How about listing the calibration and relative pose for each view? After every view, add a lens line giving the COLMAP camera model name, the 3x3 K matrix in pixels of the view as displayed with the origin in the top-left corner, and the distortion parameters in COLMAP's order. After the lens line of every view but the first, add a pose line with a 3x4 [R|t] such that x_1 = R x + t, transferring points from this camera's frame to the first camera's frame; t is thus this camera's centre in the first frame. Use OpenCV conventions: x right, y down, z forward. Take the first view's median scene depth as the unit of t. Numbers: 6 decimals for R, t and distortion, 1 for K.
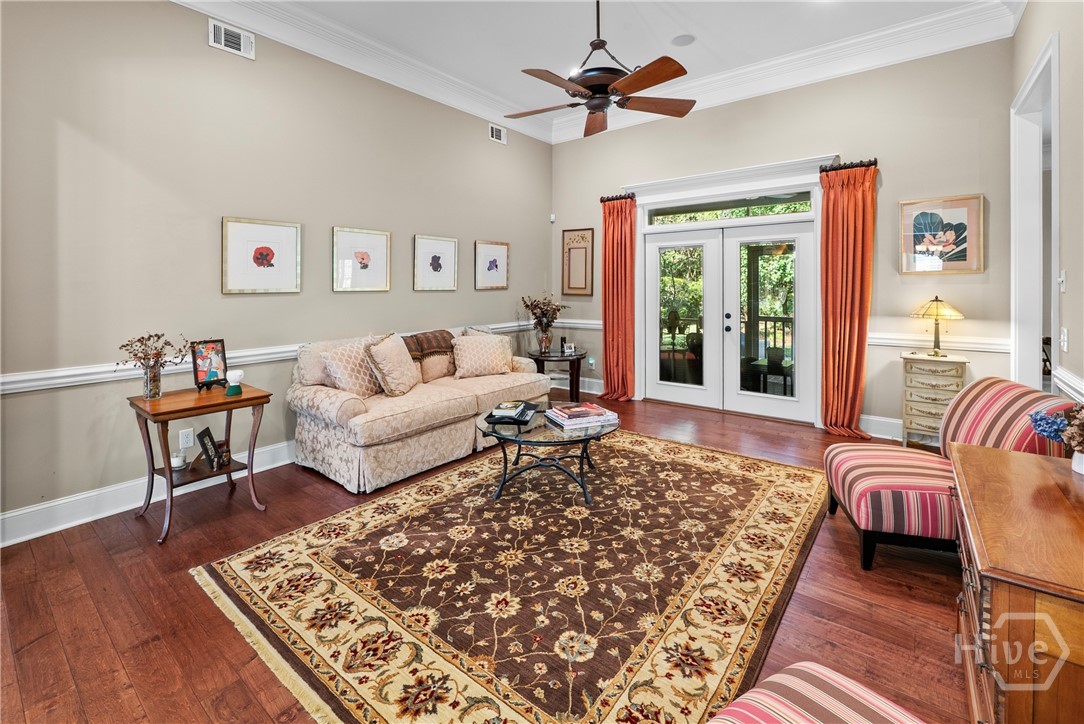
lens RADIAL K [[468.5, 0, 544.8], [0, 468.5, 290.7], [0, 0, 1]] dist [-0.000859, -0.000149]
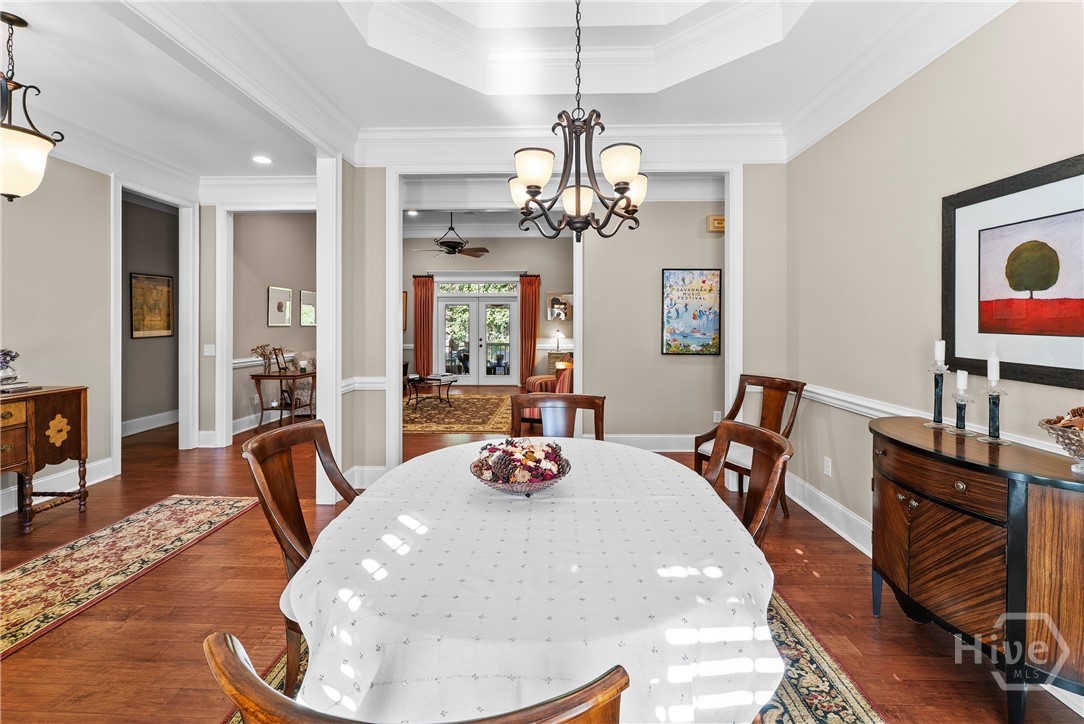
lens RADIAL K [[473.8, 0, 538.0], [0, 473.8, 322.0], [0, 0, 1]] dist [-0.000441, -0.000445]
pose [[0.810355, 0.013162, 0.585792, -0.720500], [-0.000537, 0.999764, -0.021721, 0.023768], [-0.585940, 0.017287, 0.810170, -0.964326]]
